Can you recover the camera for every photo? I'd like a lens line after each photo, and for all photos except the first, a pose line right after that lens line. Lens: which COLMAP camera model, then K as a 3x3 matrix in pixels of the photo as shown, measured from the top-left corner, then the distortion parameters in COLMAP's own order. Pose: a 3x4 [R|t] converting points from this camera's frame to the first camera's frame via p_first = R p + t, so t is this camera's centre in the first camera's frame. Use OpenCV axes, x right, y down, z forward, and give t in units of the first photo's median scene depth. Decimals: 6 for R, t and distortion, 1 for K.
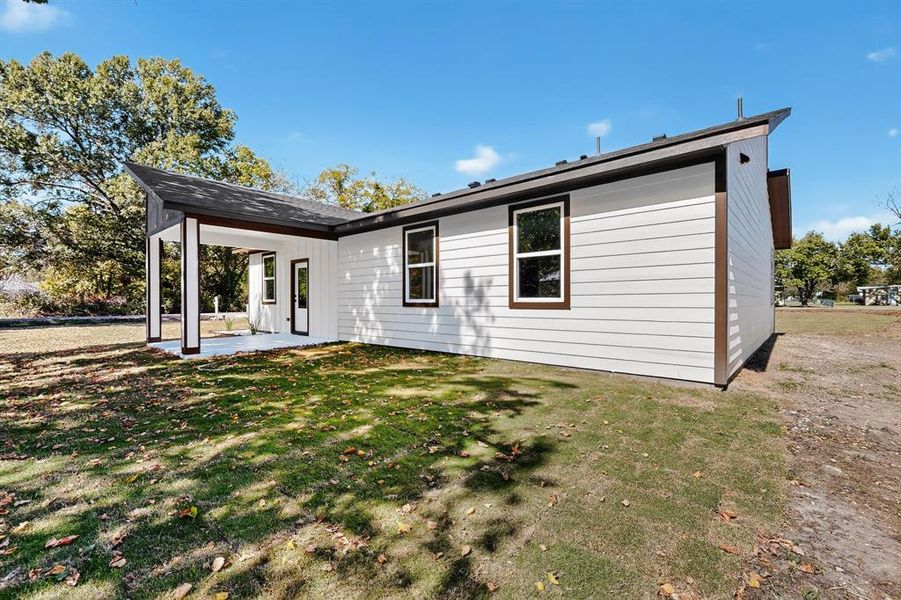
lens RADIAL K [[402.6, 0, 442.6], [0, 402.6, 300.5], [0, 0, 1]] dist [-0.003099, -0.000636]
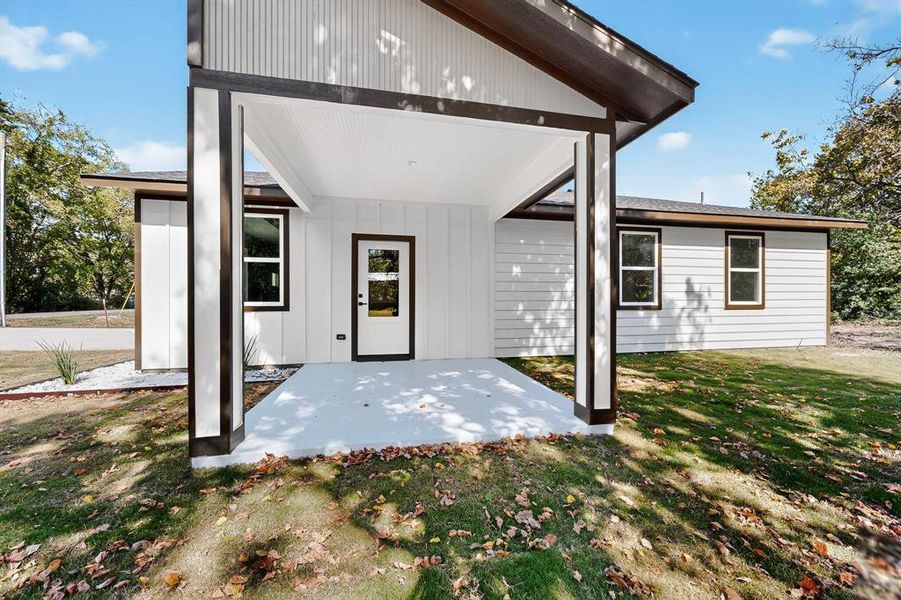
lens RADIAL K [[320.9, 0, 450.5], [0, 320.9, 300.0], [0, 0, 1]] dist [0.000998, 0.000085]
pose [[0.590483, 0.011030, 0.806975, -1.064906], [0.000643, 0.999900, -0.014138, 0.002678], [-0.807050, 0.008868, 0.590416, 0.987178]]
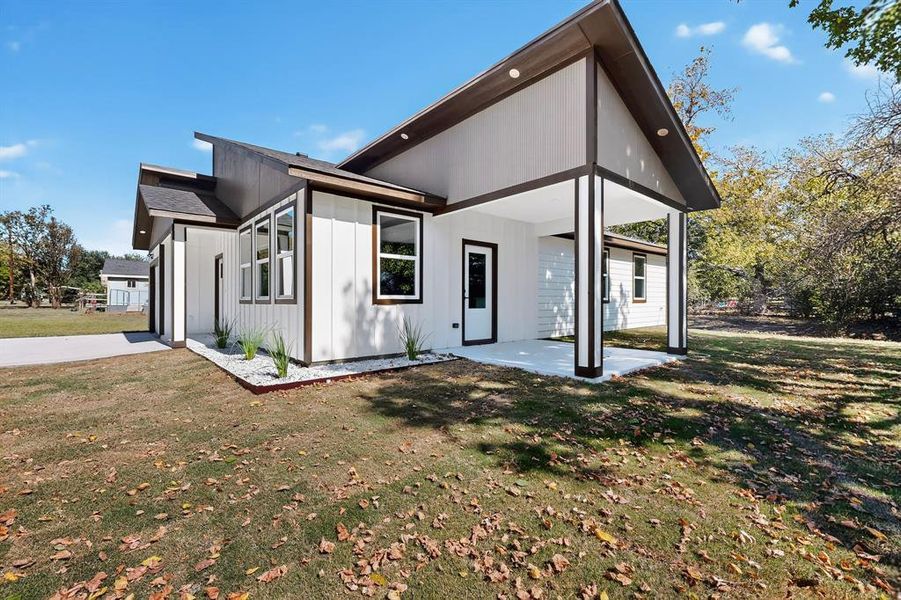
lens RADIAL K [[390.5, 0, 447.4], [0, 390.5, 301.1], [0, 0, 1]] dist [0.001136, 0.000388]
pose [[0.106225, -0.000395, 0.994342, -1.671658], [-0.002382, 0.999997, 0.000652, 0.009410], [-0.994339, -0.002437, 0.106223, 1.532625]]
